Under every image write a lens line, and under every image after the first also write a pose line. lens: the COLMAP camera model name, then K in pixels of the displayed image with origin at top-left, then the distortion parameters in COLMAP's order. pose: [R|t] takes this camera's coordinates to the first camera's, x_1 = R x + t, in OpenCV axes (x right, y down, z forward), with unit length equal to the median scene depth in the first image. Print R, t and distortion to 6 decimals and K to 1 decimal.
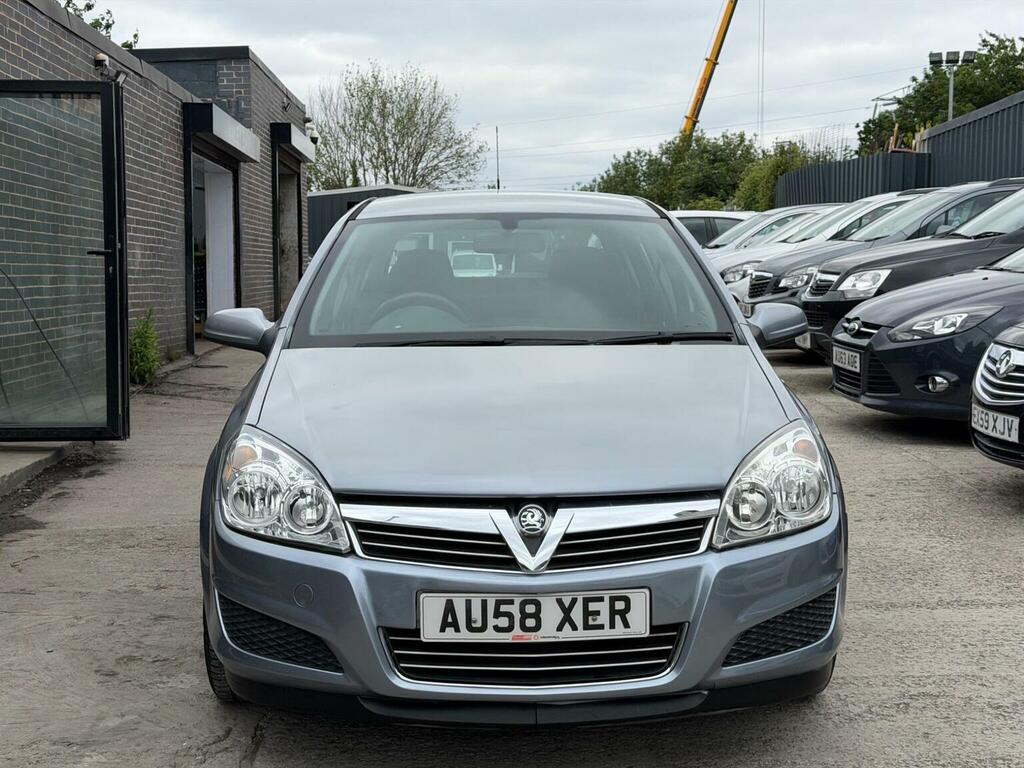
lens RADIAL K [[1403.8, 0, 521.7], [0, 1403.8, 386.2], [0, 0, 1]] dist [0.219907, -0.542191]
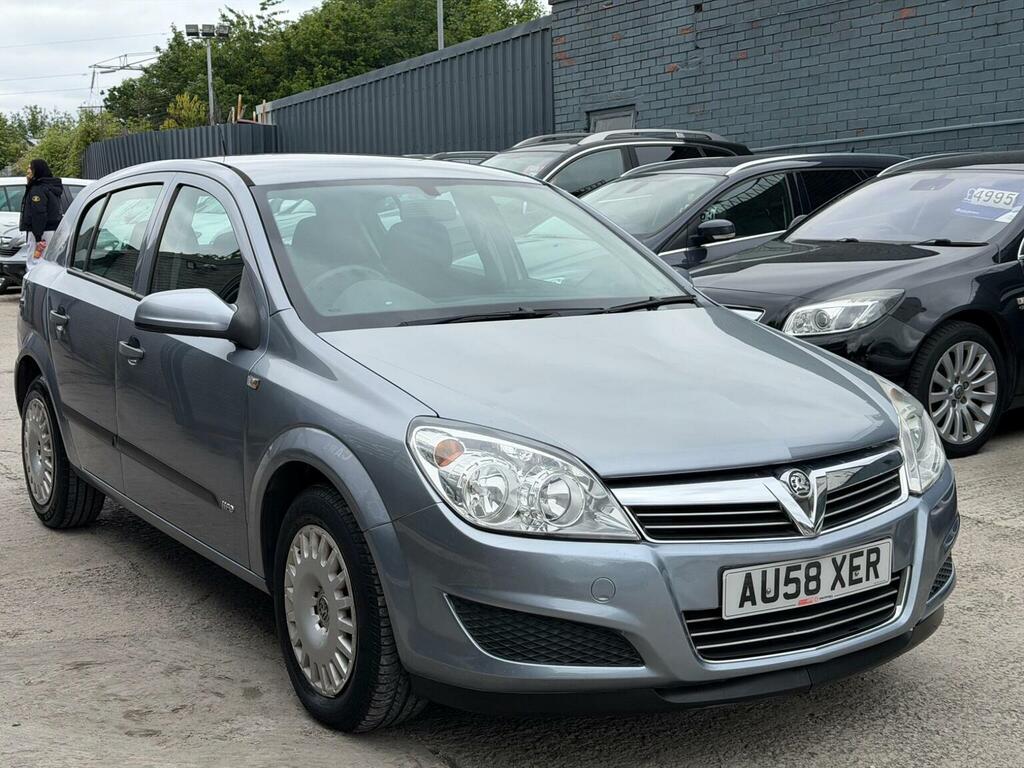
lens RADIAL K [[1403.8, 0, 521.7], [0, 1403.8, 386.2], [0, 0, 1]] dist [0.219907, -0.542191]
pose [[0.860220, -0.069727, 0.505133, -0.669378], [0.059468, 0.997565, 0.036429, -0.022944], [-0.506443, -0.001298, 0.862272, 0.233092]]
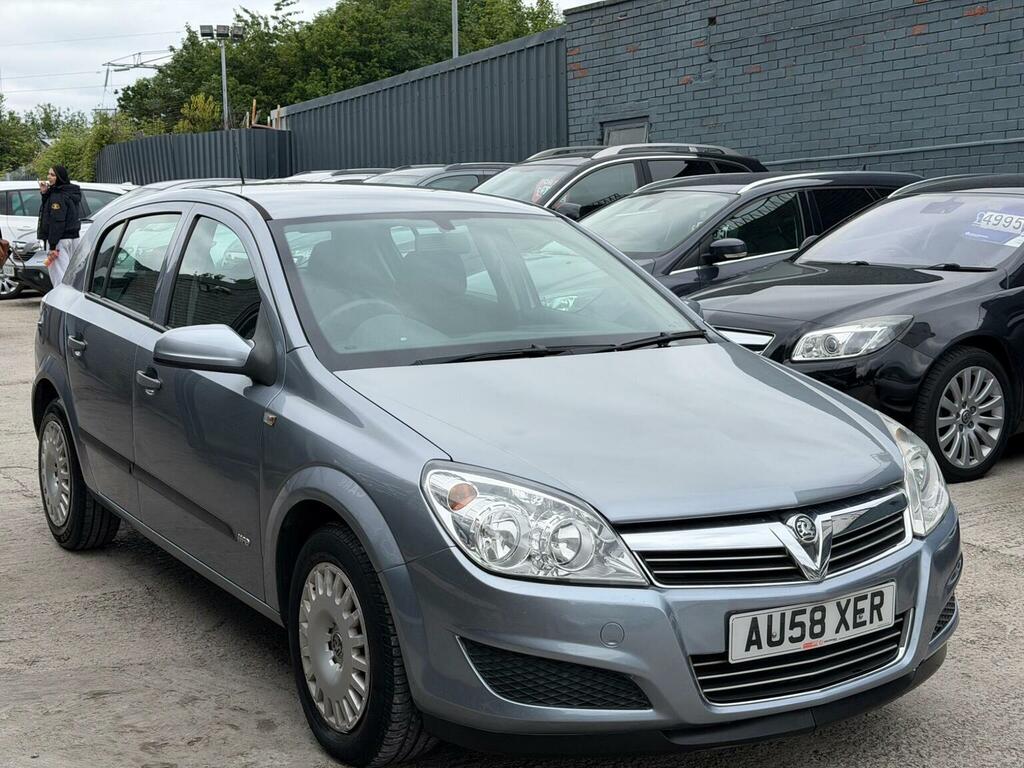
lens RADIAL K [[1403.3, 0, 537.6], [0, 1403.3, 393.7], [0, 0, 1]] dist [0.211816, -0.507783]
pose [[0.859315, -0.065732, 0.507206, -0.677208], [0.051903, 0.997795, 0.041375, -0.055902], [-0.508807, -0.009228, 0.860831, 0.216655]]
